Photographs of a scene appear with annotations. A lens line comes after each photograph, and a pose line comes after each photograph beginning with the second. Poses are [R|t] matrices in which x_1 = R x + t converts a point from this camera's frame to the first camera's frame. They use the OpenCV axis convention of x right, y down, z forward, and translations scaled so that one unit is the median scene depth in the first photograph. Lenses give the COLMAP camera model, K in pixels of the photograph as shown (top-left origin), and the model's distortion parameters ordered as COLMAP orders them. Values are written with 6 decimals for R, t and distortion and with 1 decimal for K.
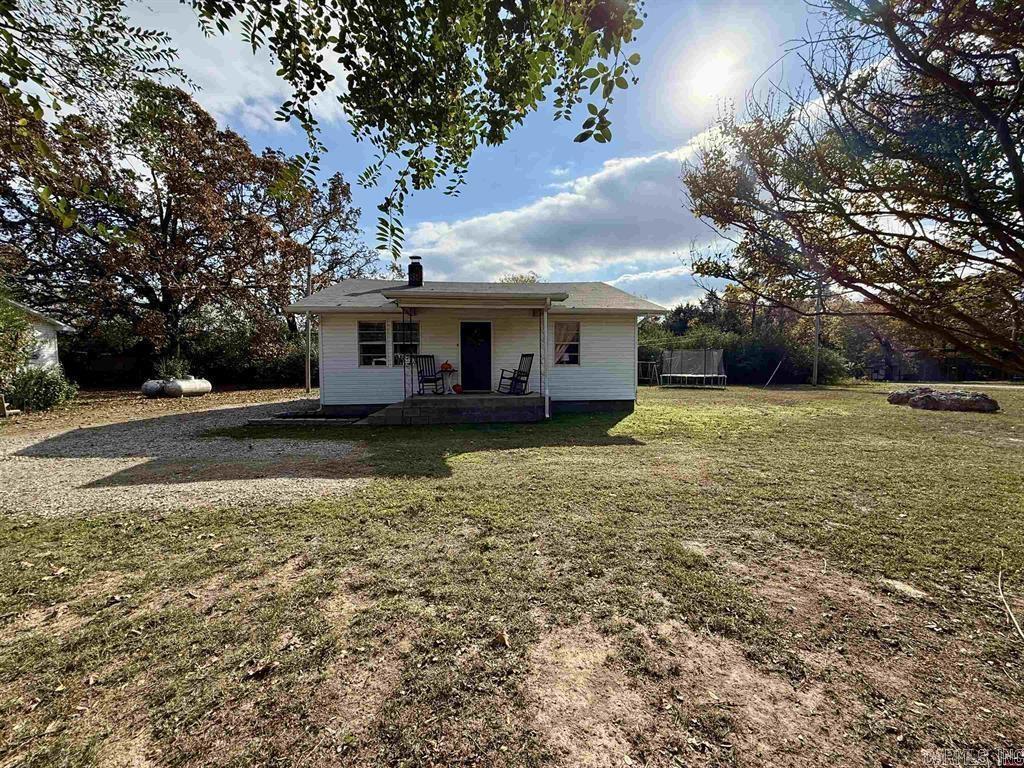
lens RADIAL K [[407.9, 0, 510.0], [0, 407.9, 386.6], [0, 0, 1]] dist [0.000108, -0.000287]
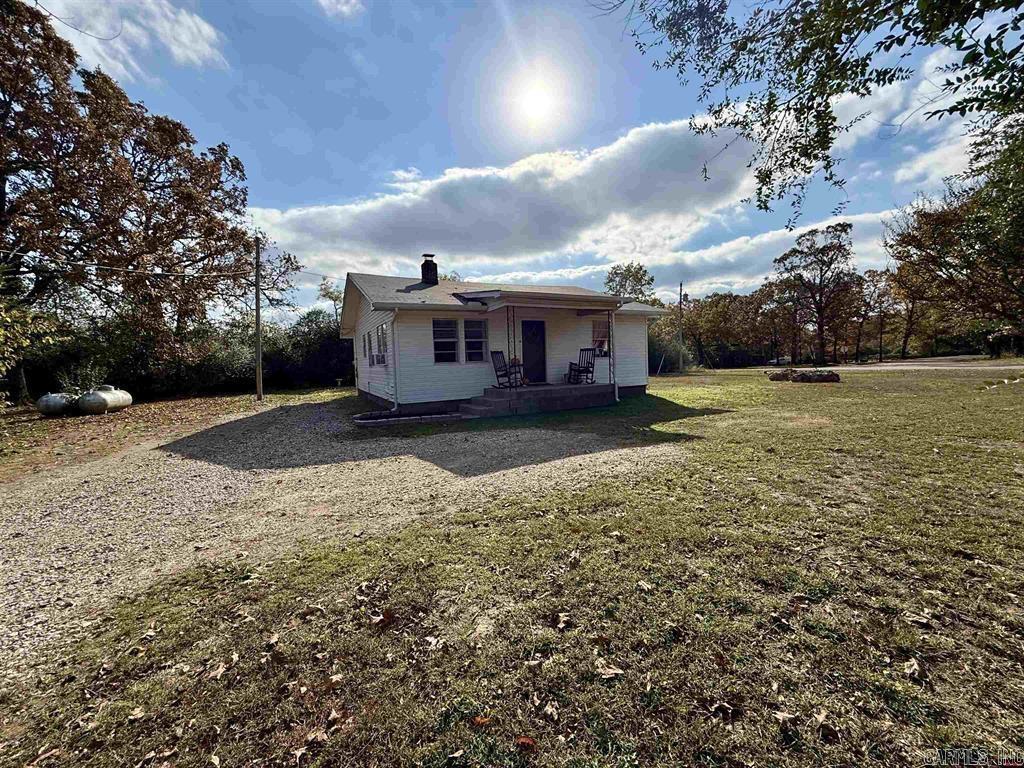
lens RADIAL K [[407.9, 0, 510.0], [0, 407.9, 386.6], [0, 0, 1]] dist [0.000108, -0.000287]
pose [[0.927702, -0.044741, 0.370631, -0.555098], [0.047123, 0.998886, 0.002631, 0.013087], [-0.370336, 0.015025, 0.928776, 0.001693]]
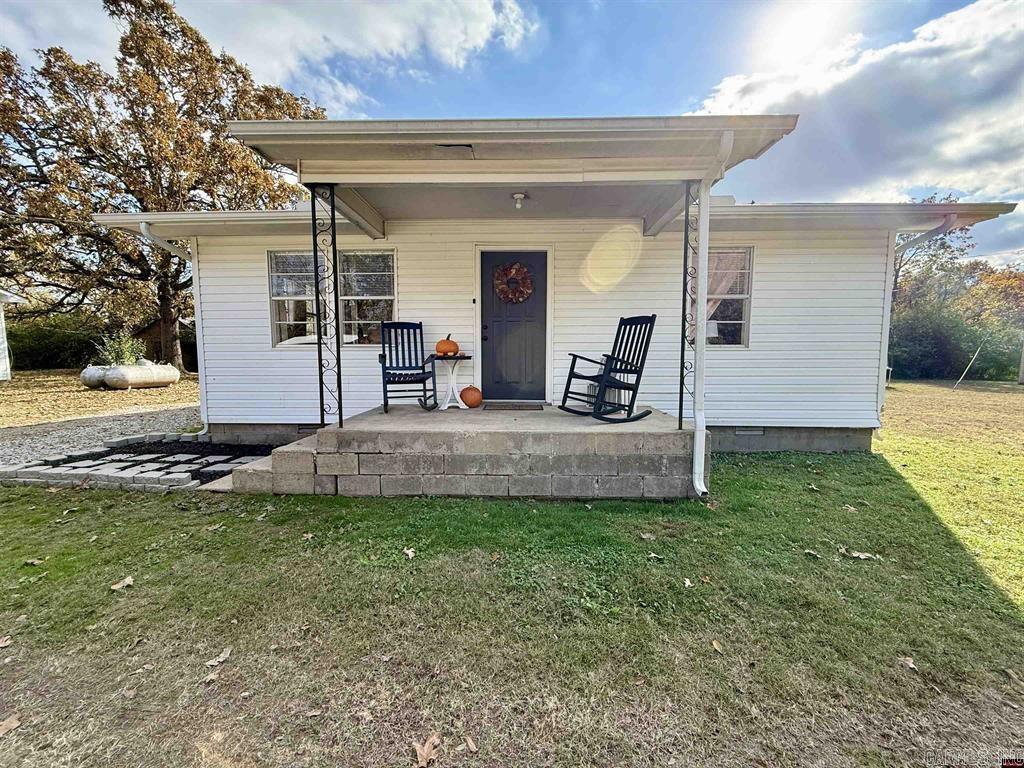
lens RADIAL K [[407.9, 0, 510.0], [0, 407.9, 386.6], [0, 0, 1]] dist [0.000108, -0.000287]
pose [[0.990624, 0.019315, -0.135246, -0.023704], [-0.014817, 0.999306, 0.034190, -0.021551], [0.135812, -0.031865, 0.990222, 0.535878]]
